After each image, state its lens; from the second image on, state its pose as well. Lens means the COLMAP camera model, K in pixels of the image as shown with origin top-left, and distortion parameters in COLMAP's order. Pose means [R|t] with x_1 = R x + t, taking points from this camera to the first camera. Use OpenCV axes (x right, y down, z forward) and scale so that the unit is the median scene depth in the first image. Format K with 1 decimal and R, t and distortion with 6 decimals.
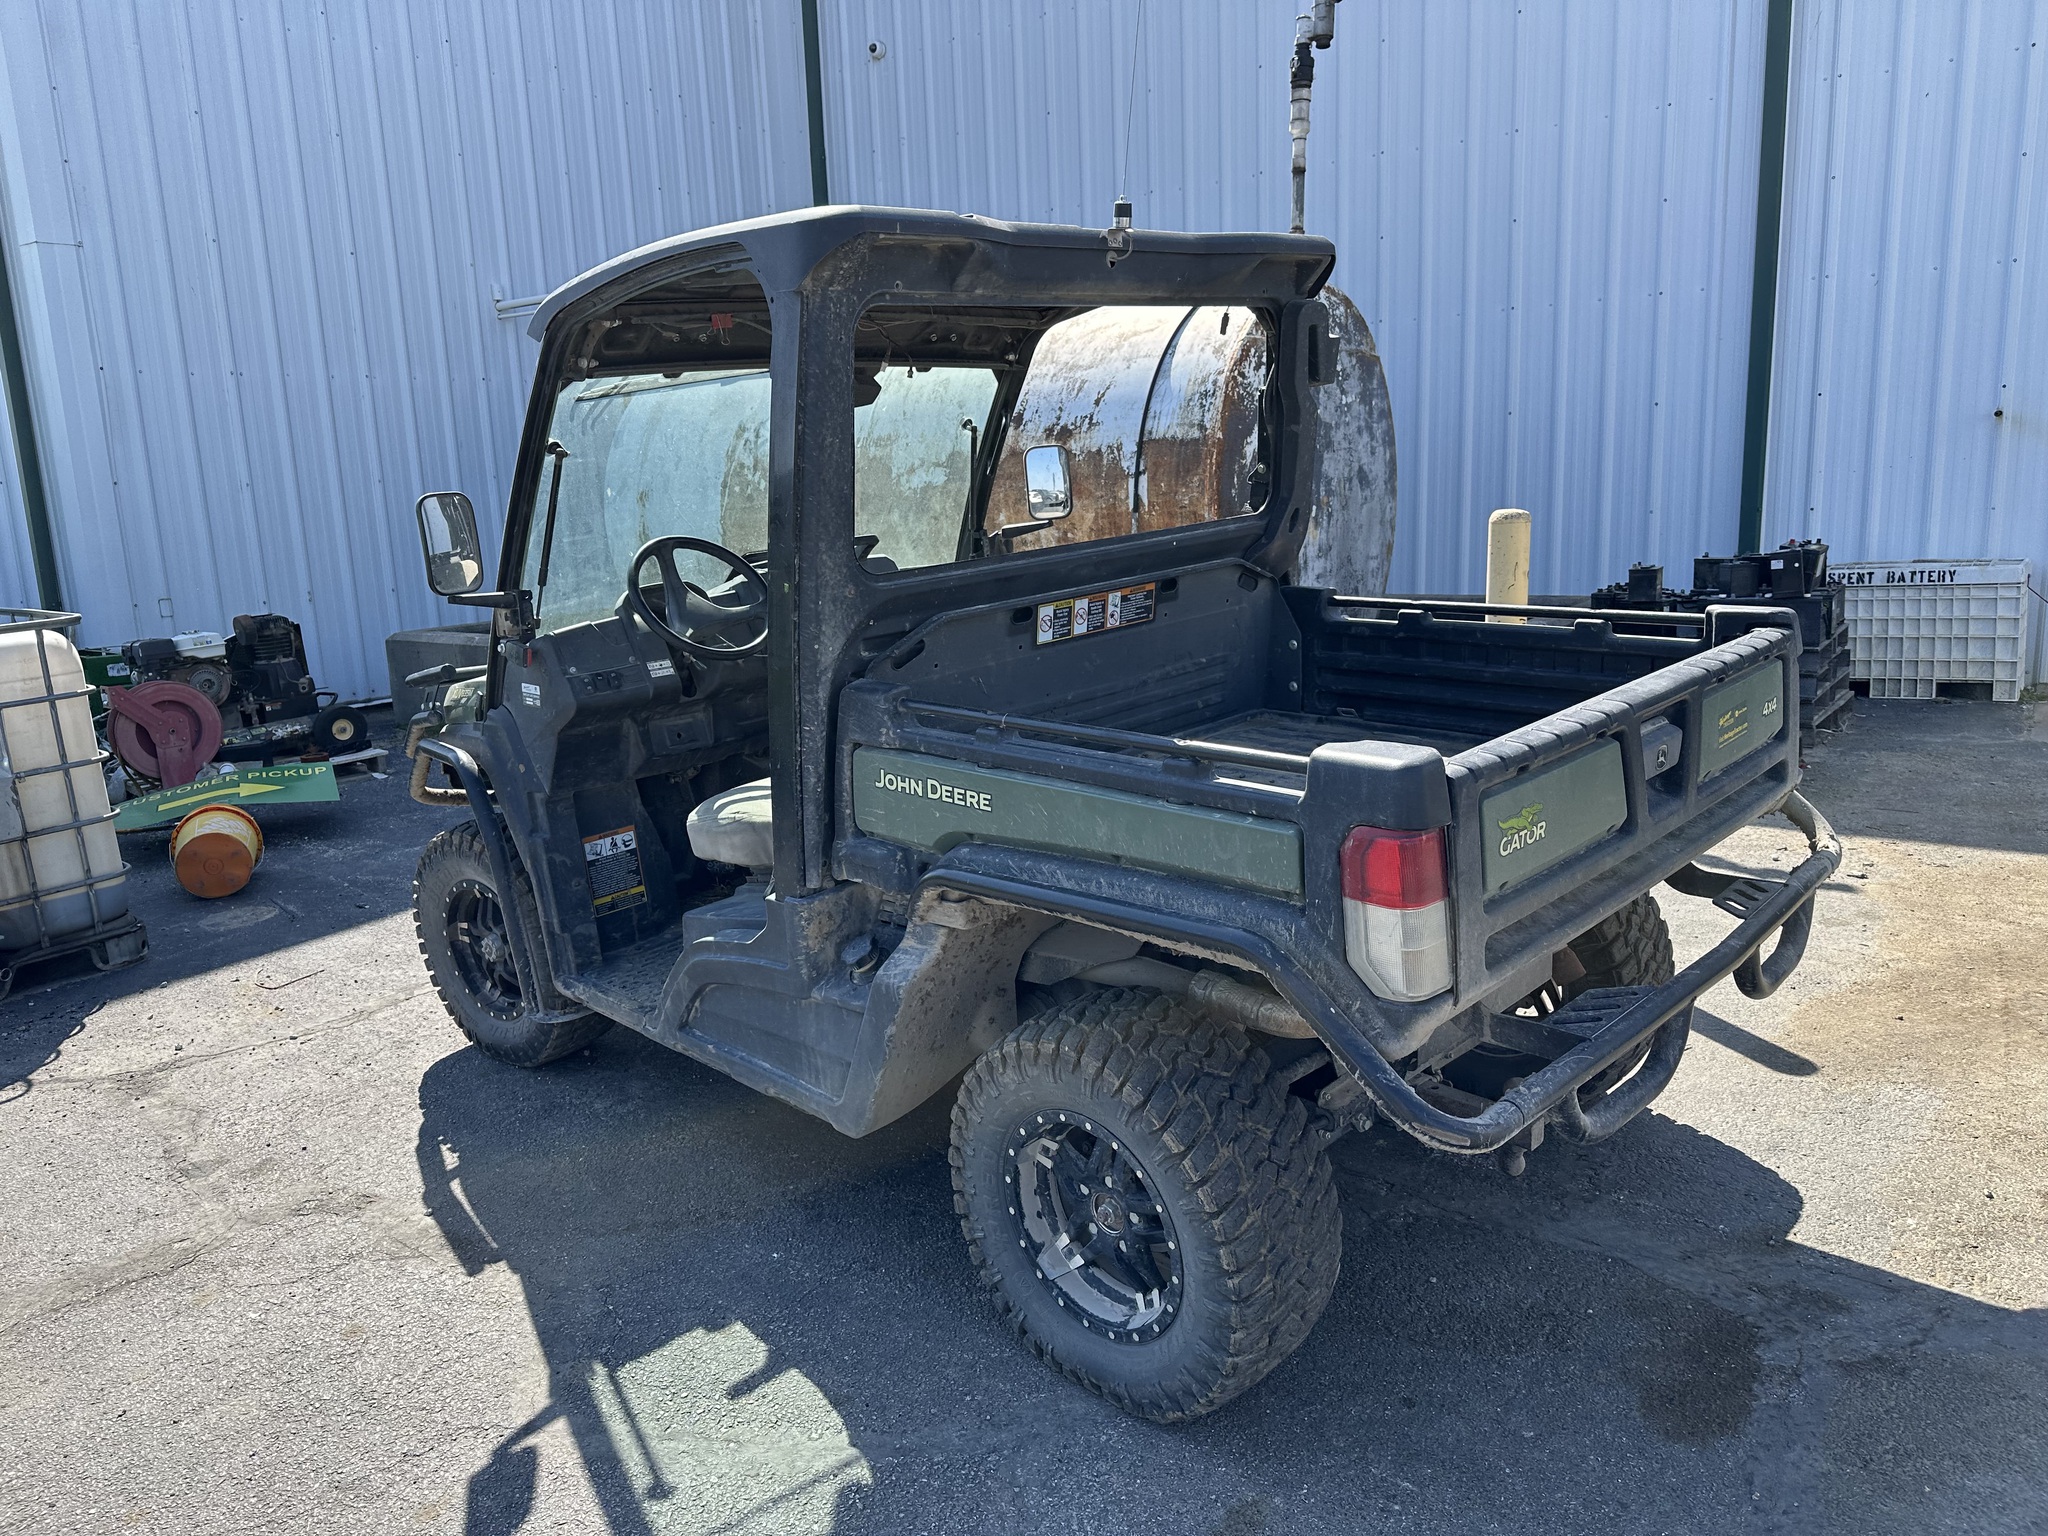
lens RADIAL K [[1418.7, 0, 1032.3], [0, 1418.7, 759.5], [0, 0, 1]] dist [0.099420, -0.136643]
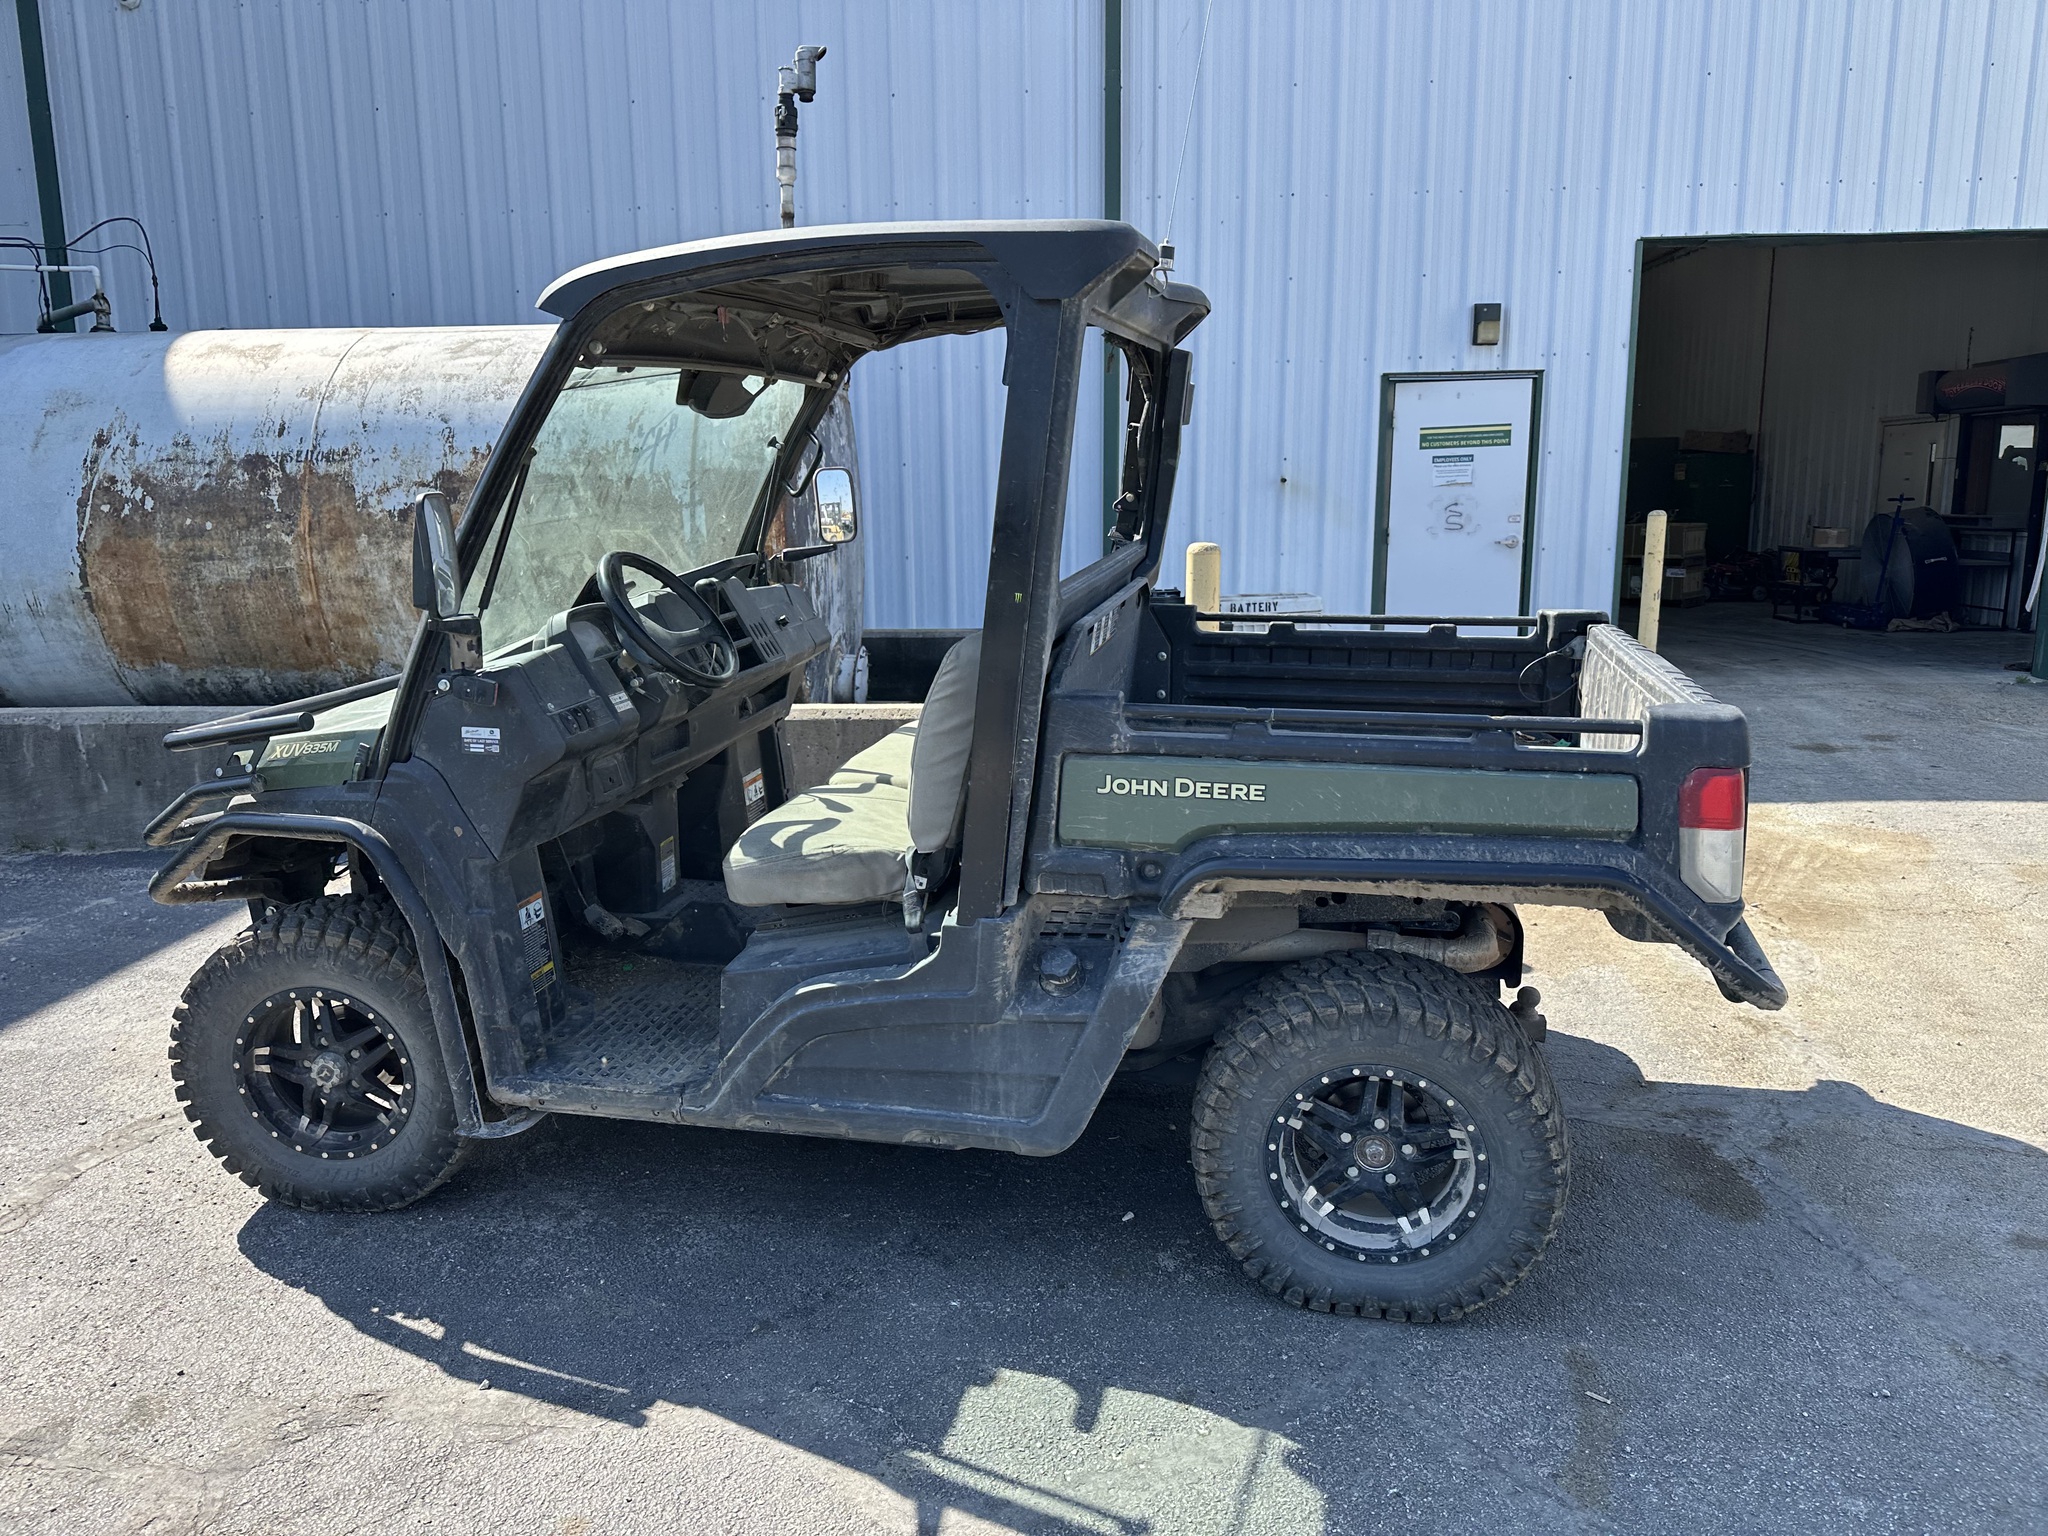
lens RADIAL K [[1421.5, 0, 1030.6], [0, 1421.5, 758.1], [0, 0, 1]] dist [0.119175, -0.195712]
pose [[0.839871, -0.066022, 0.538755, -0.588424], [0.083909, 0.996435, -0.008697, -0.000805], [-0.536260, 0.052511, 0.842418, 0.145279]]
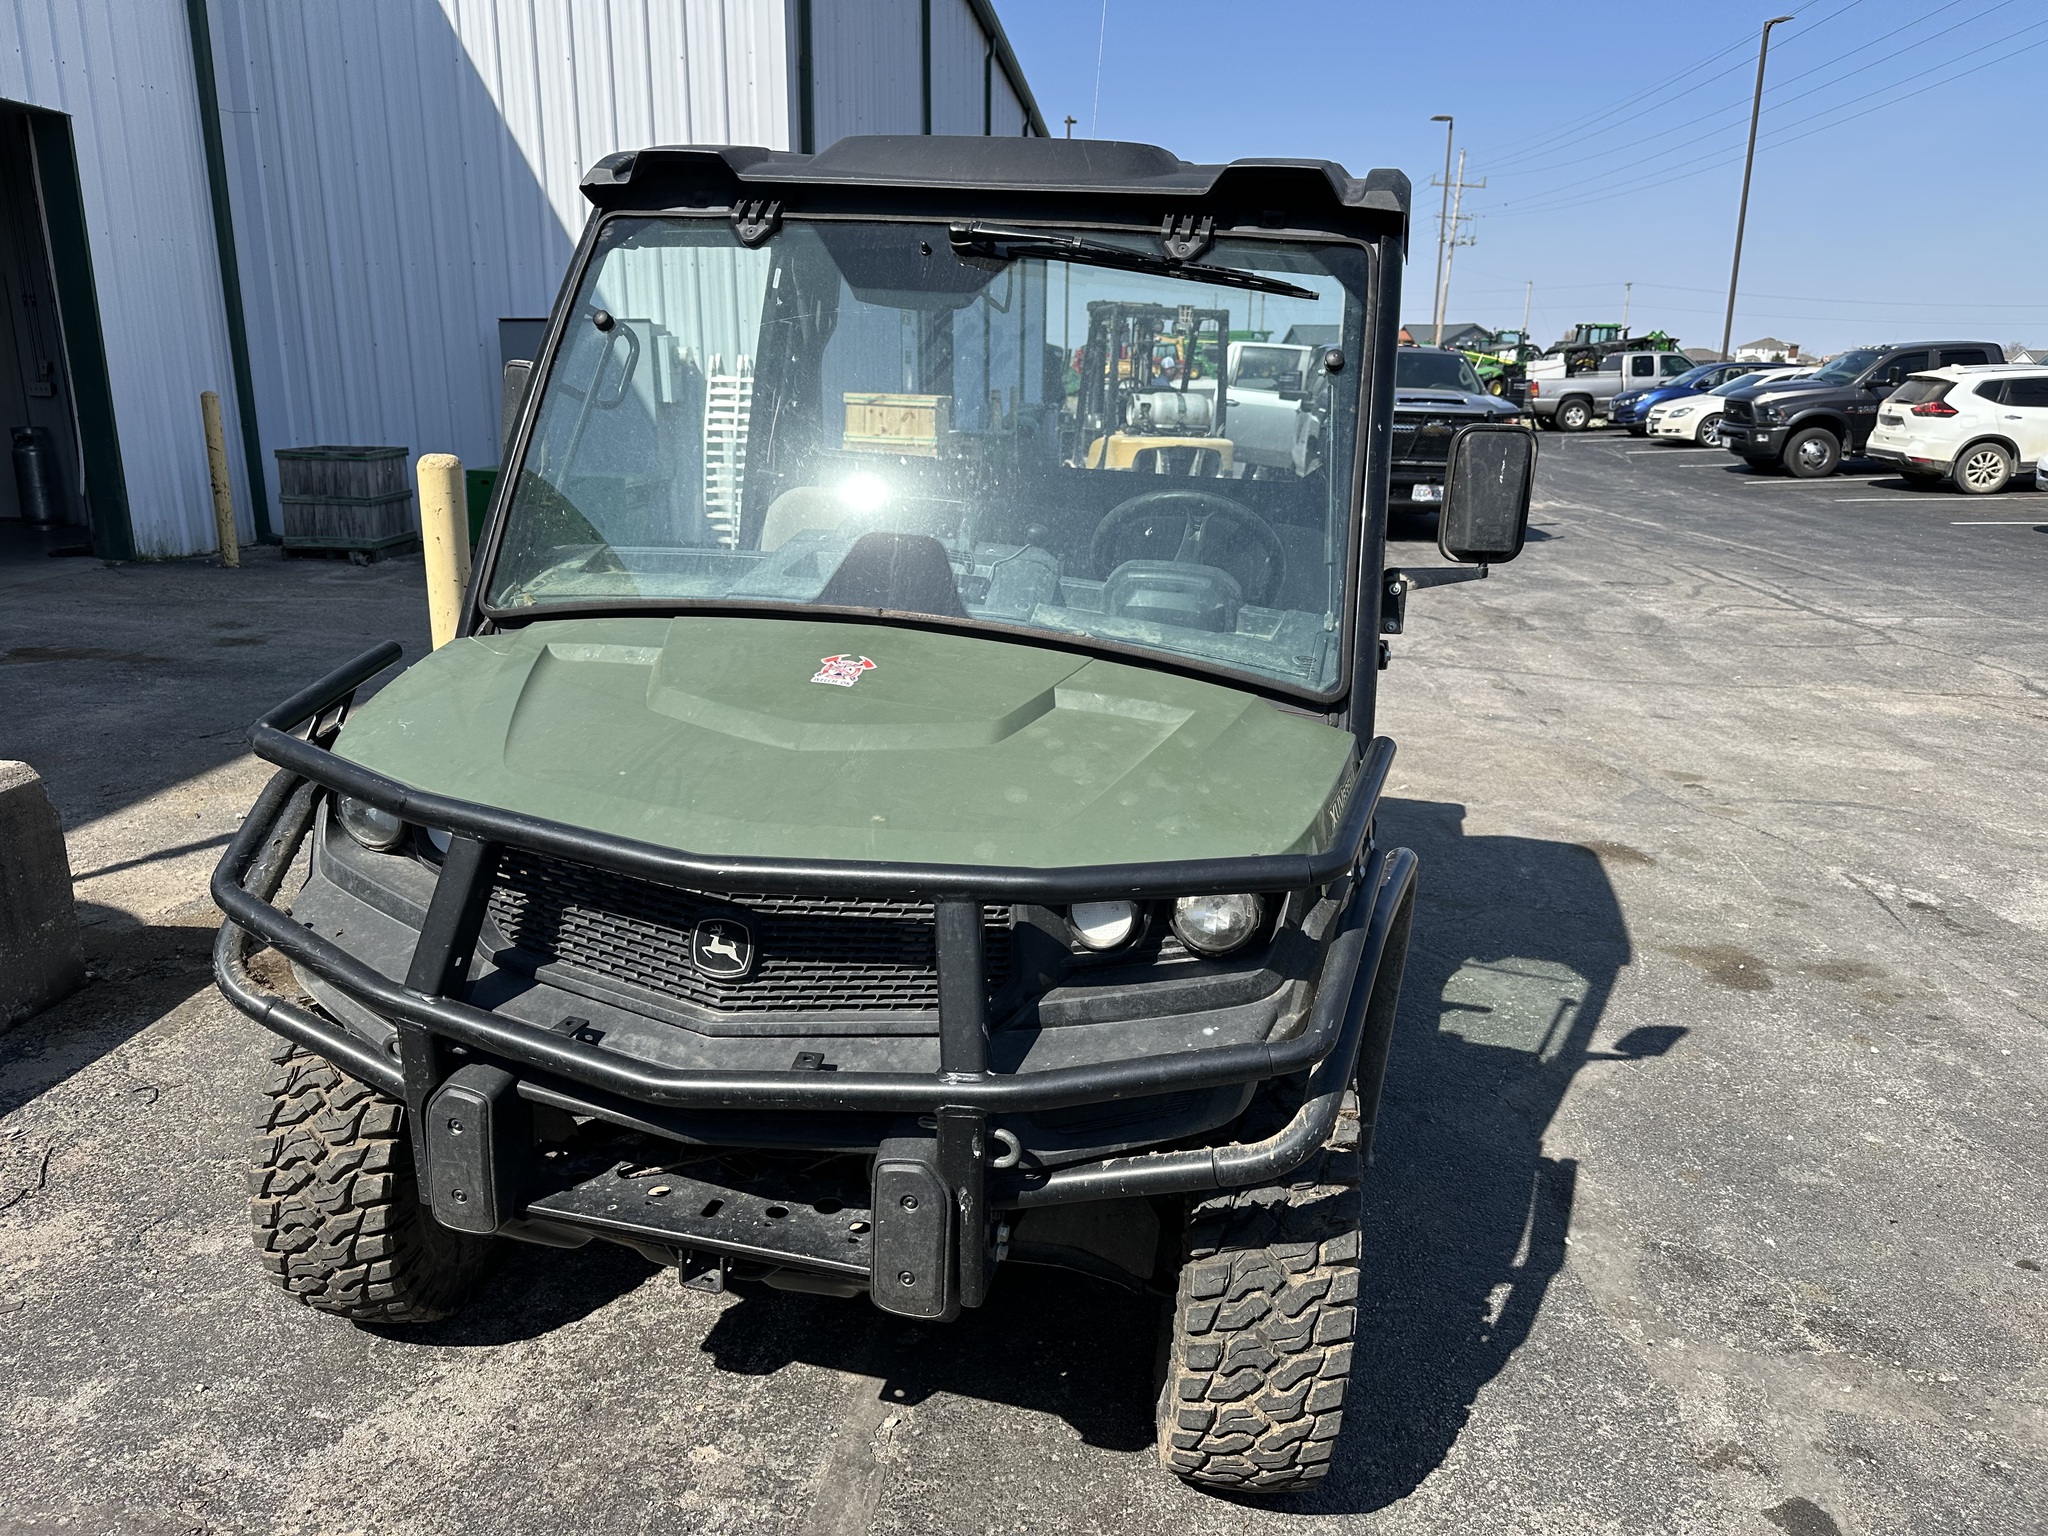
lens RADIAL K [[1418.7, 0, 1032.3], [0, 1418.7, 759.5], [0, 0, 1]] dist [0.099420, -0.136643]
pose [[-0.514519, -0.191156, 0.835901, -0.953293], [0.180814, 0.928729, 0.323680, -0.312694], [-0.838198, 0.317682, -0.443285, 1.610253]]
